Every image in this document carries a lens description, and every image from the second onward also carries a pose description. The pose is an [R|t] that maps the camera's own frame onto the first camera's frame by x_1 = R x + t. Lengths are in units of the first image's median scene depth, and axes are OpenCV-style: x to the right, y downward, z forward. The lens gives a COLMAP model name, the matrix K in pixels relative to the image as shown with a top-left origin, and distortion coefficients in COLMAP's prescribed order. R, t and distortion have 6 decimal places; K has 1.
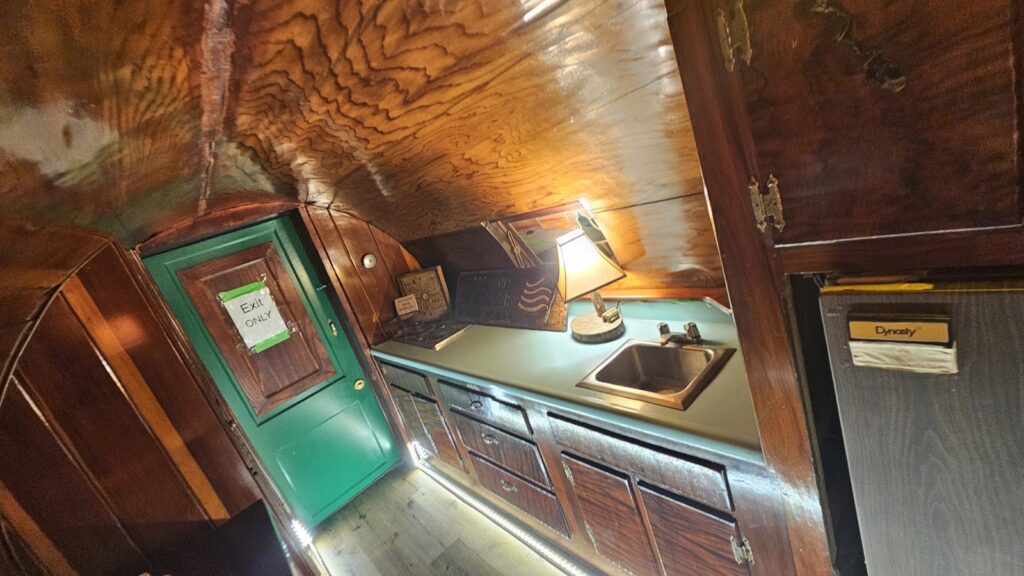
lens RADIAL K [[423.5, 0, 519.4], [0, 423.5, 291.4], [0, 0, 1]] dist [0.001239, 0.000215]
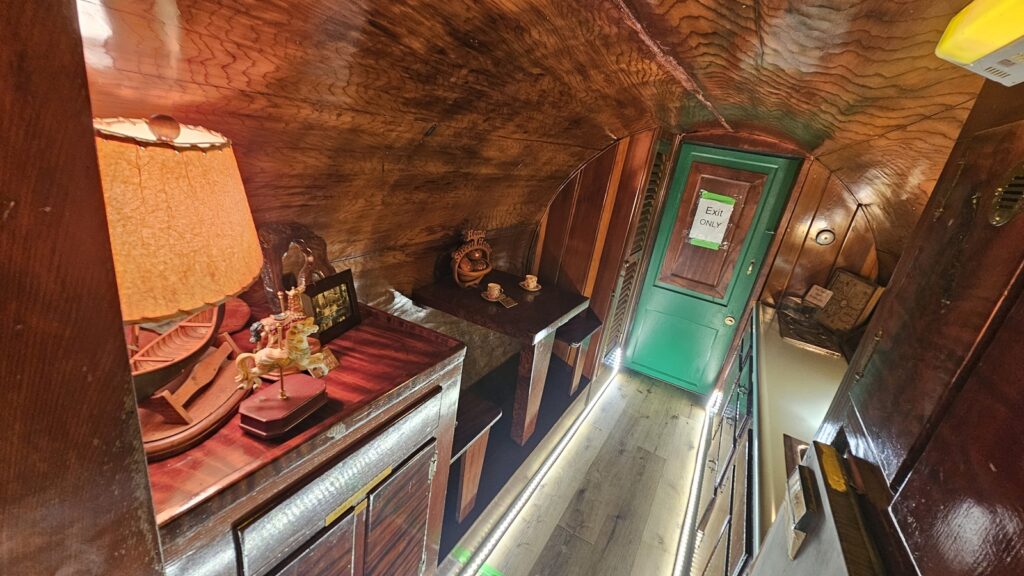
lens RADIAL K [[423.5, 0, 519.4], [0, 423.5, 291.4], [0, 0, 1]] dist [0.001239, 0.000215]
pose [[0.252811, 0.647430, -0.718972, 0.261736], [-0.504288, 0.722365, 0.473162, -0.094615], [0.825700, 0.242949, 0.509113, -0.045168]]
